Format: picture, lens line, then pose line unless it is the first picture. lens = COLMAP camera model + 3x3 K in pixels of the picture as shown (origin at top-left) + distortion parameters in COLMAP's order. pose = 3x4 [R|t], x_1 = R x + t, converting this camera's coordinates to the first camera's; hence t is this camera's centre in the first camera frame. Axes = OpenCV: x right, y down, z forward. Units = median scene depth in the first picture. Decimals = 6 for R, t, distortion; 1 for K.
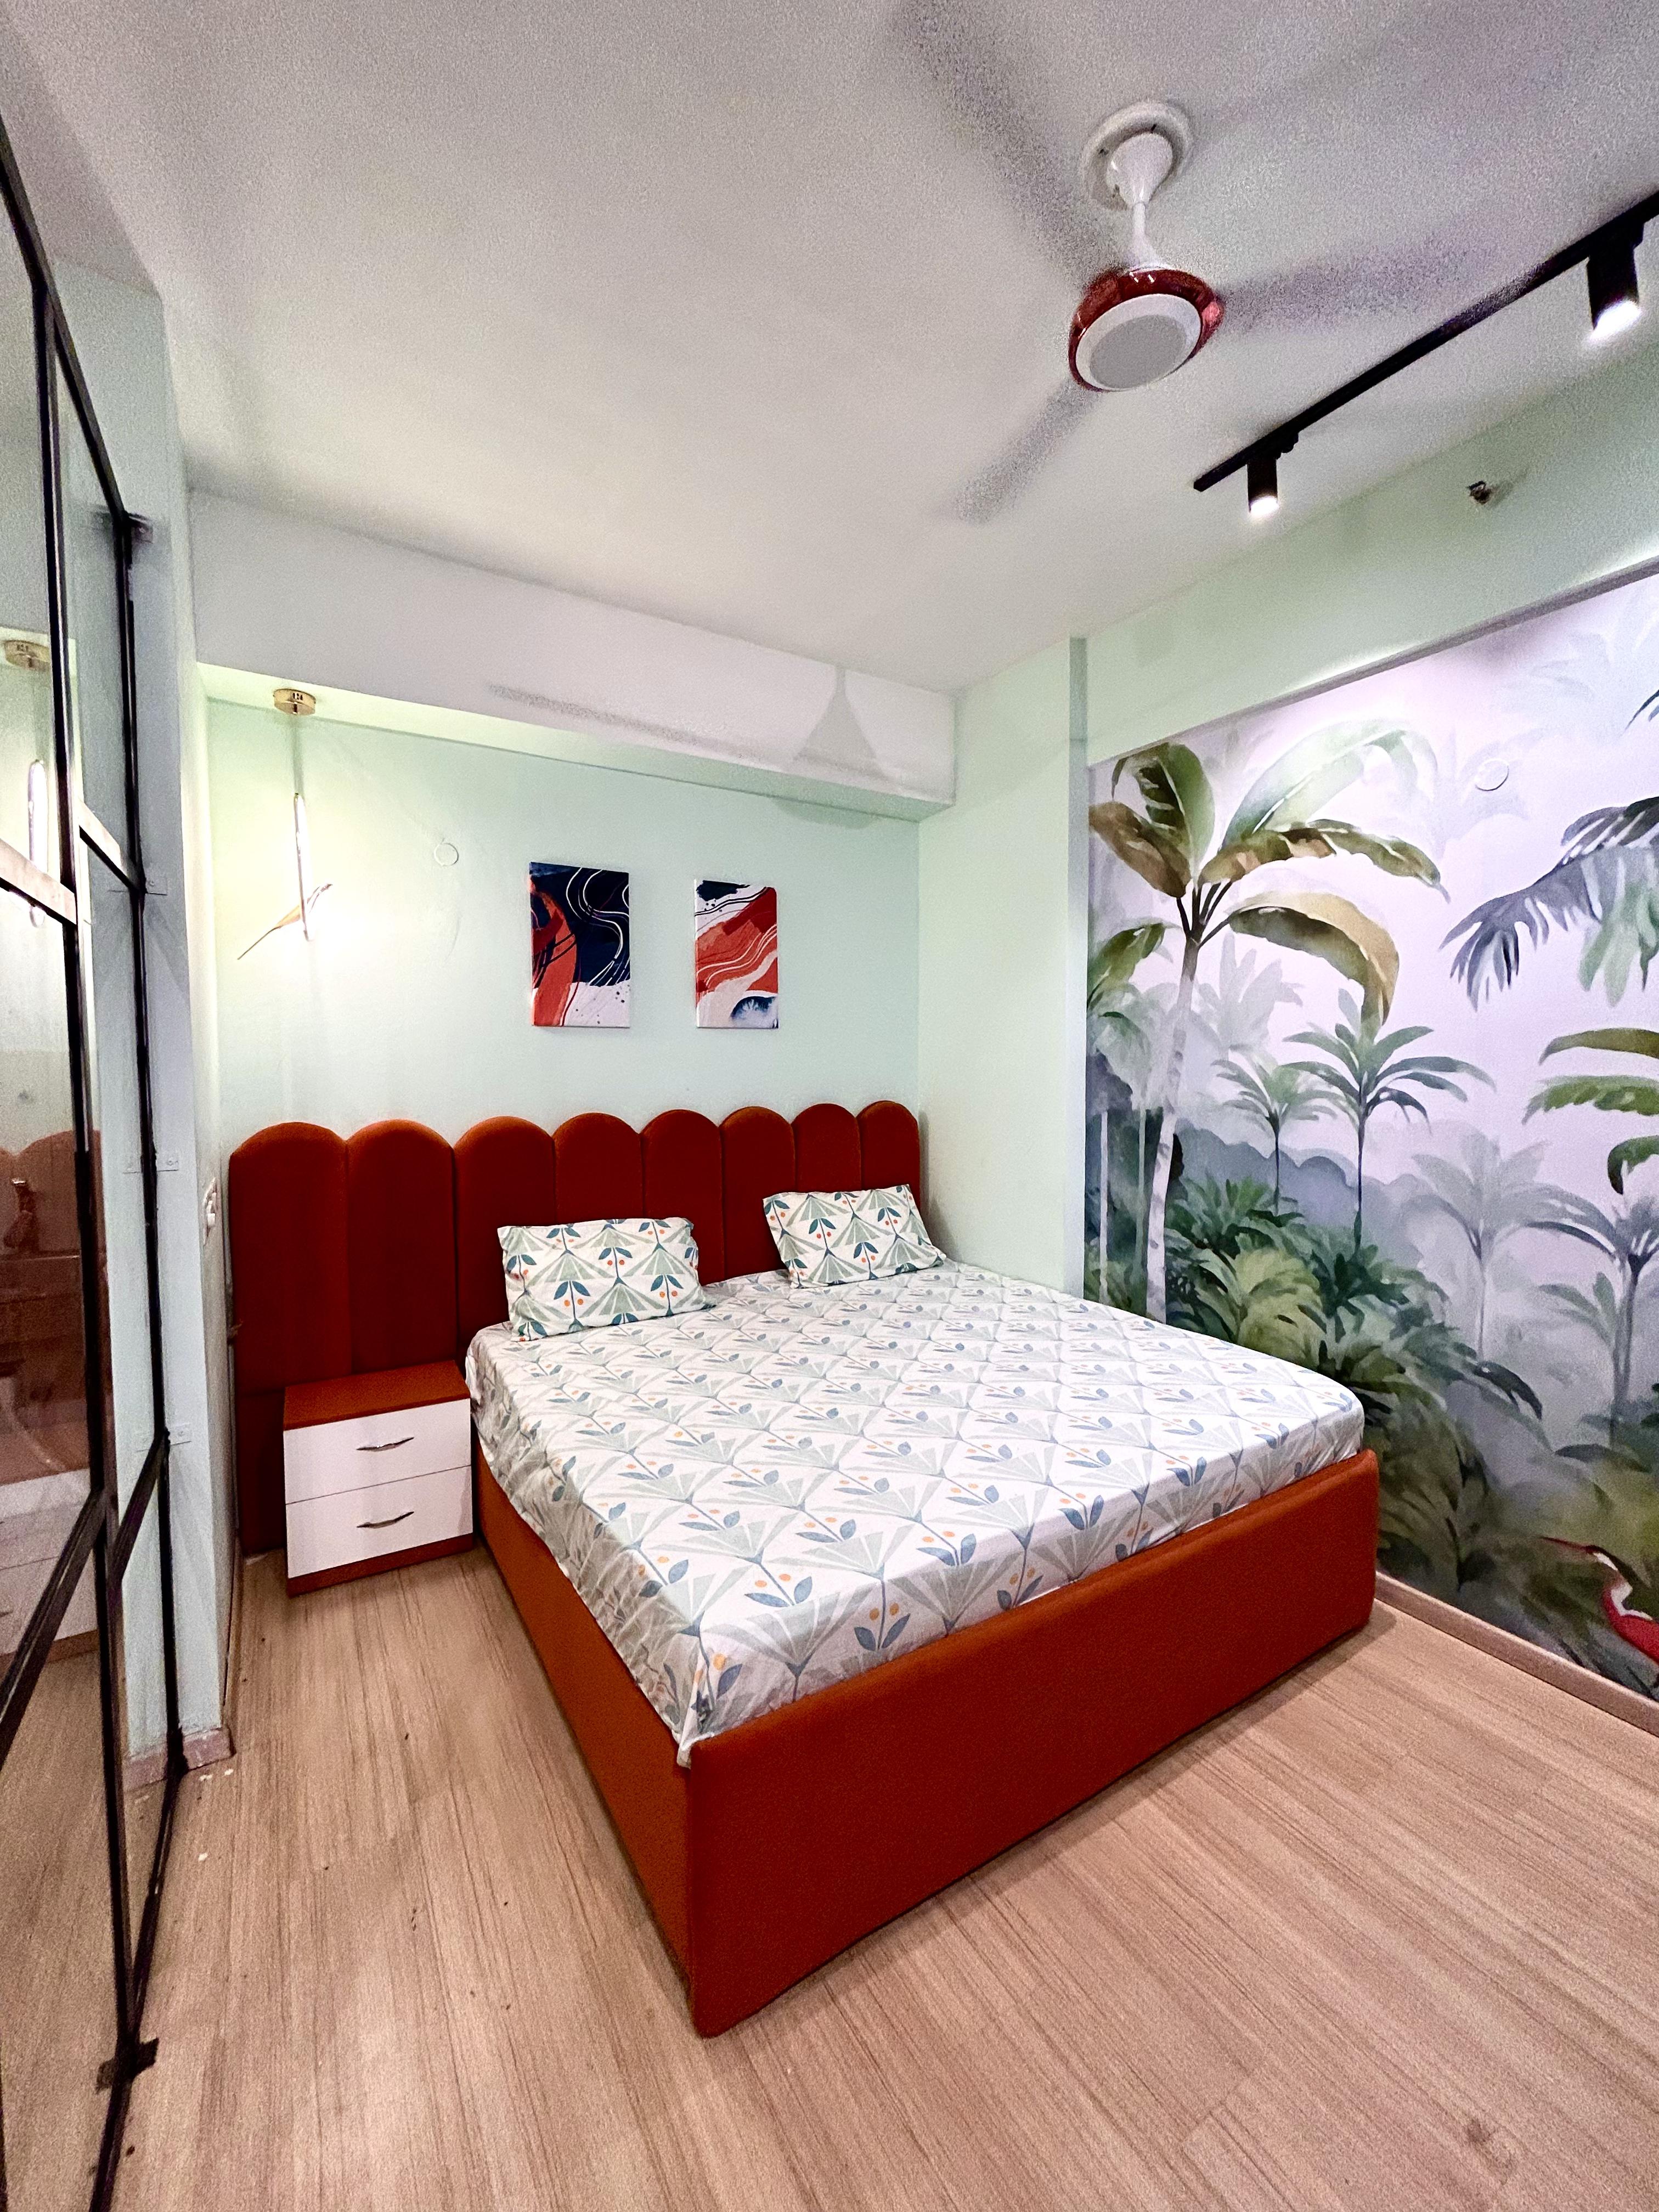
lens RADIAL K [[884.6, 0, 819.6], [0, 884.6, 1096.3], [0, 0, 1]] dist [-0.015458, 0.002399]
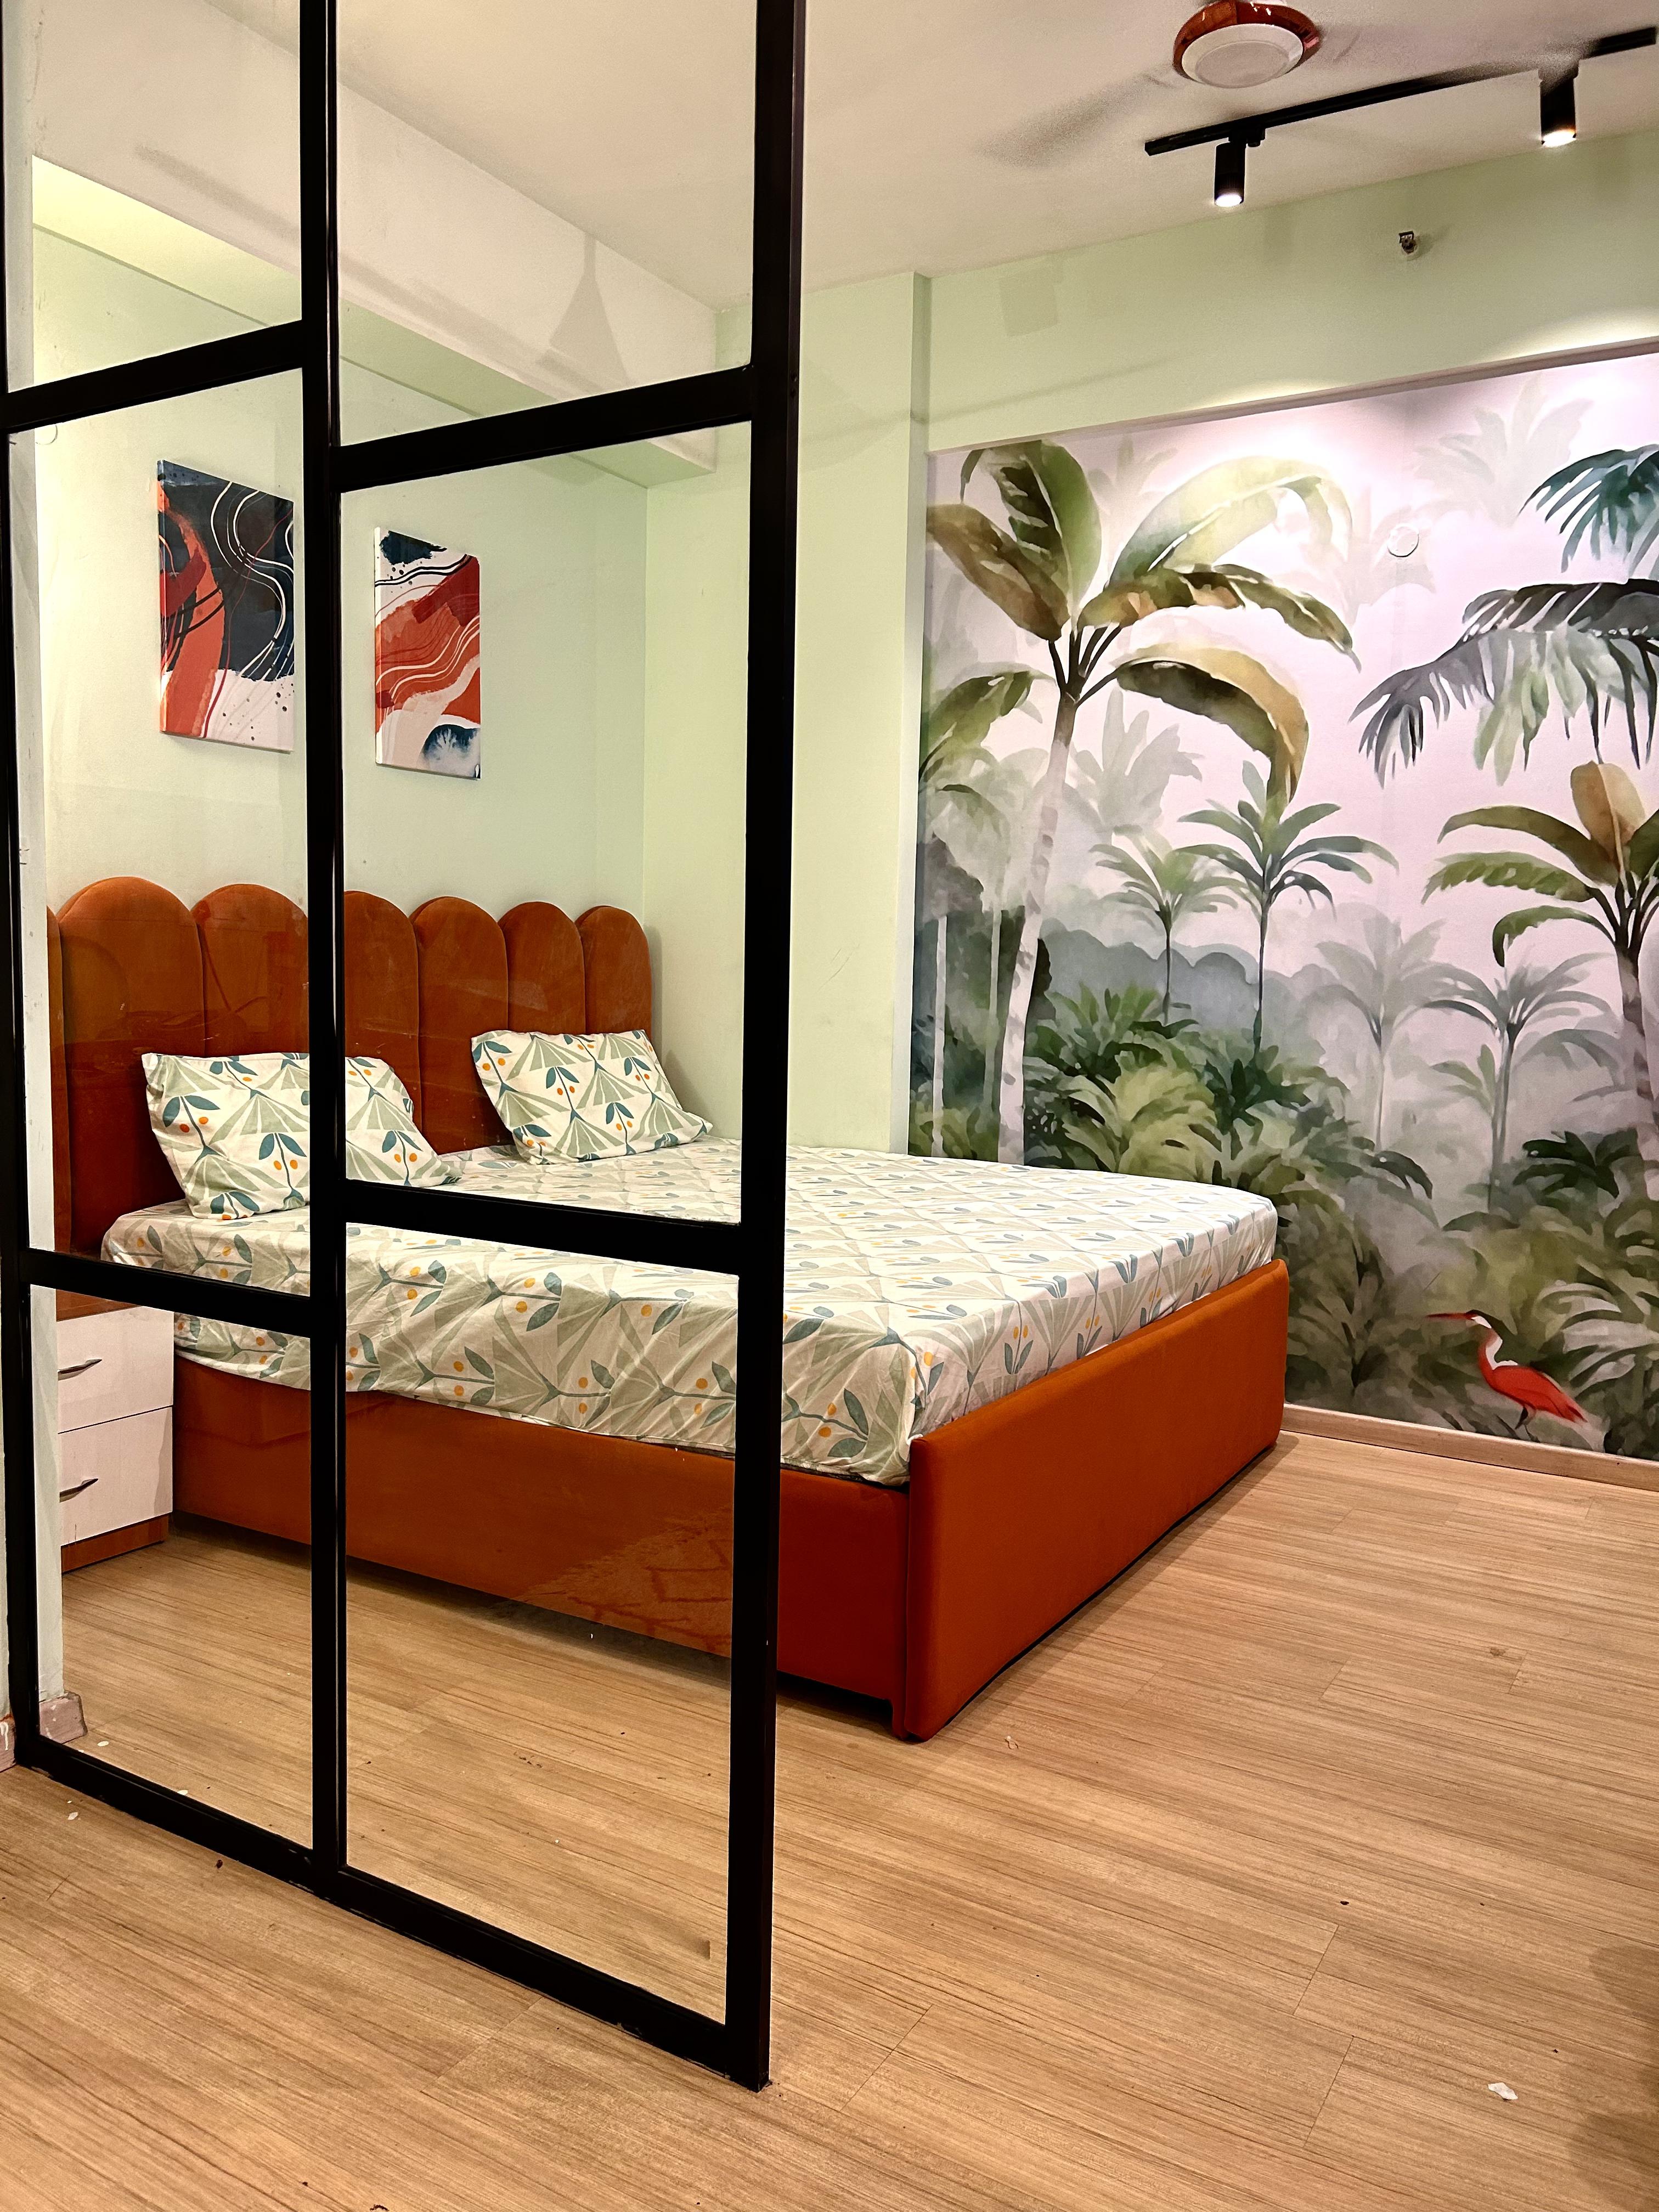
lens RADIAL K [[1657.9, 0, 825.3], [0, 1657.9, 1108.5], [0, 0, 1]] dist [0.005886, -0.019835]
pose [[0.882007, -0.016121, 0.470960, -0.598110], [-0.006373, 0.998915, 0.046129, 0.159538], [-0.471193, -0.043687, 0.880948, -0.302776]]
